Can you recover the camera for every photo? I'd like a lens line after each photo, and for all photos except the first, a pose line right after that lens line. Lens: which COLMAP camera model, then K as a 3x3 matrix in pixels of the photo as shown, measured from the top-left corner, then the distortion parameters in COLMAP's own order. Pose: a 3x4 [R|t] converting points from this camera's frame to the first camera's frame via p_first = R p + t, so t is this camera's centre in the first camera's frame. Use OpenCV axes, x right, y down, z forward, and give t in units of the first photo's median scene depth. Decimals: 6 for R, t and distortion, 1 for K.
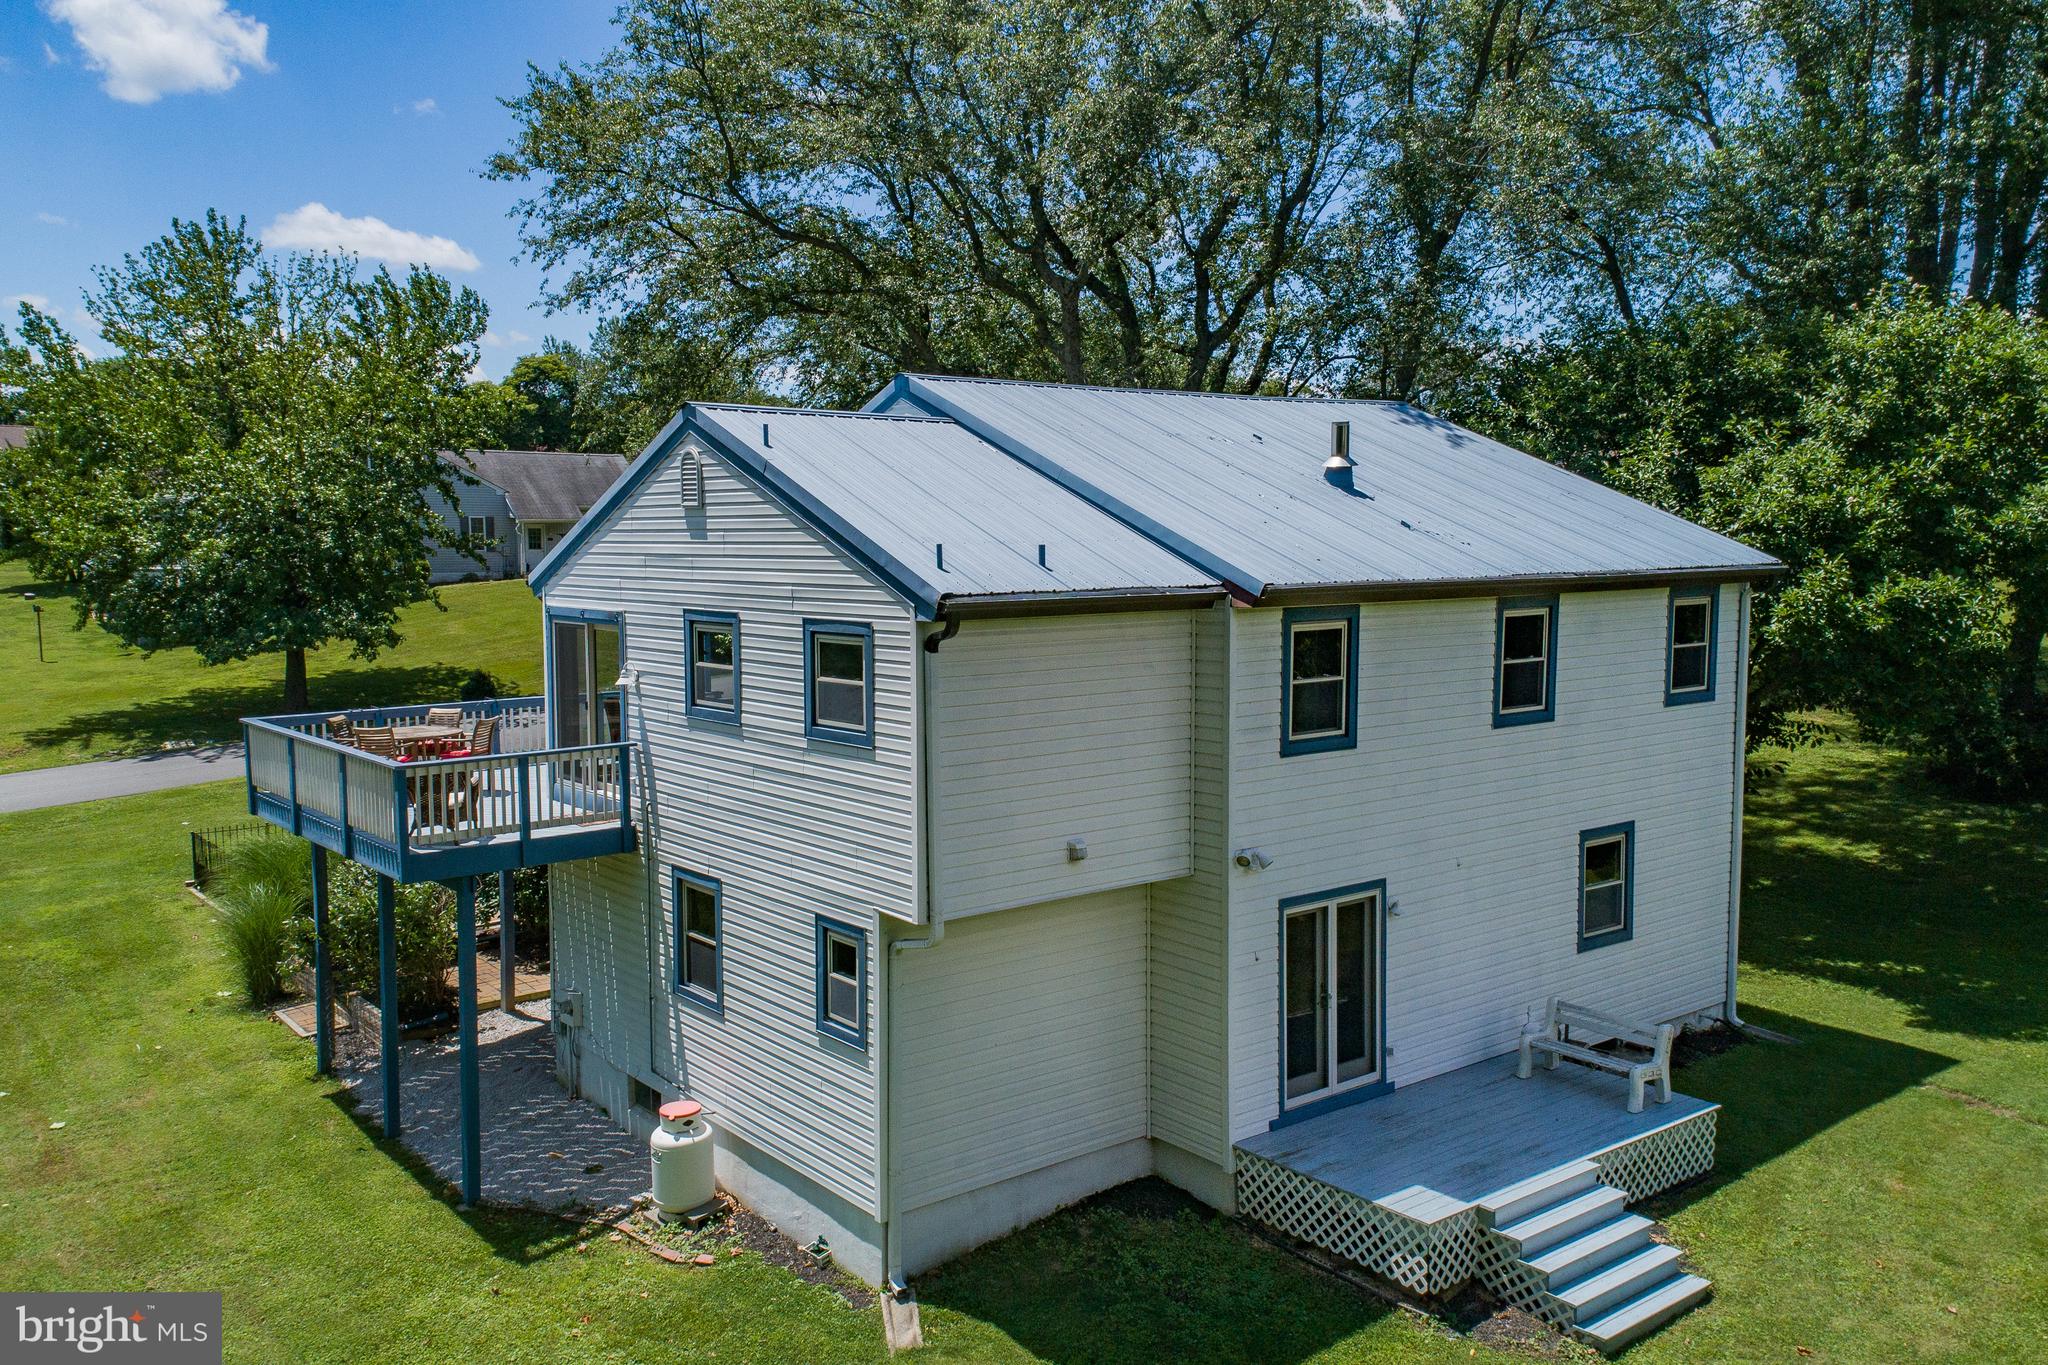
lens RADIAL K [[1626.3, 0, 916.5], [0, 1626.3, 689.6], [0, 0, 1]] dist [0.153465, -0.148250]
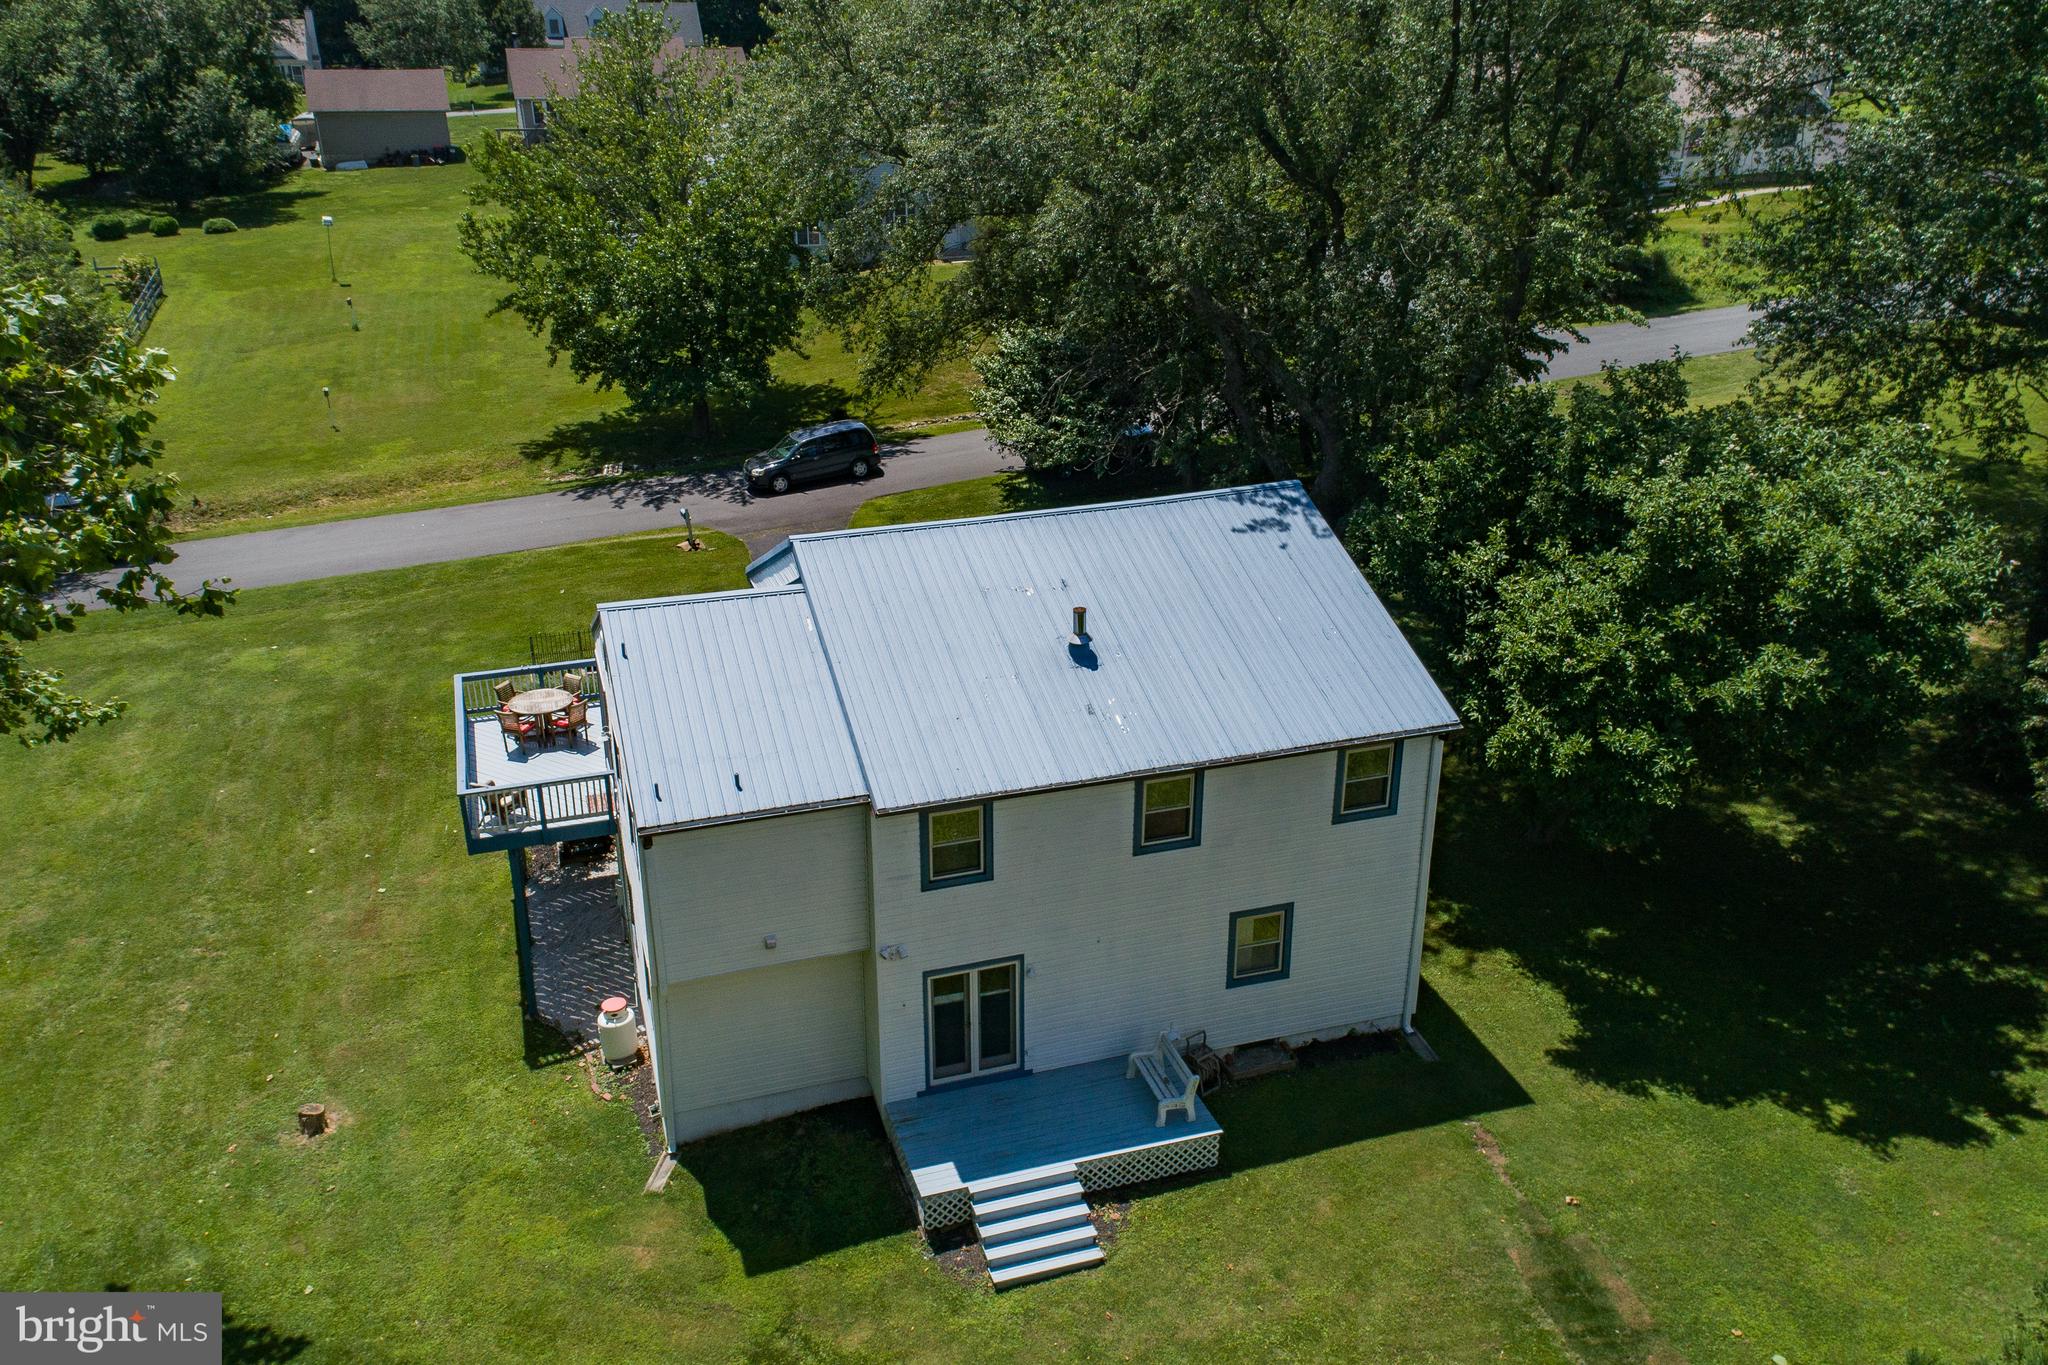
lens RADIAL K [[1610.3, 0, 944.7], [0, 1610.3, 678.8], [0, 0, 1]] dist [0.114190, 0.002857]
pose [[0.937478, 0.131209, -0.322366, 0.680376], [-0.030094, 0.953307, 0.300499, -0.585420], [0.346742, -0.272010, 0.897653, -0.294803]]
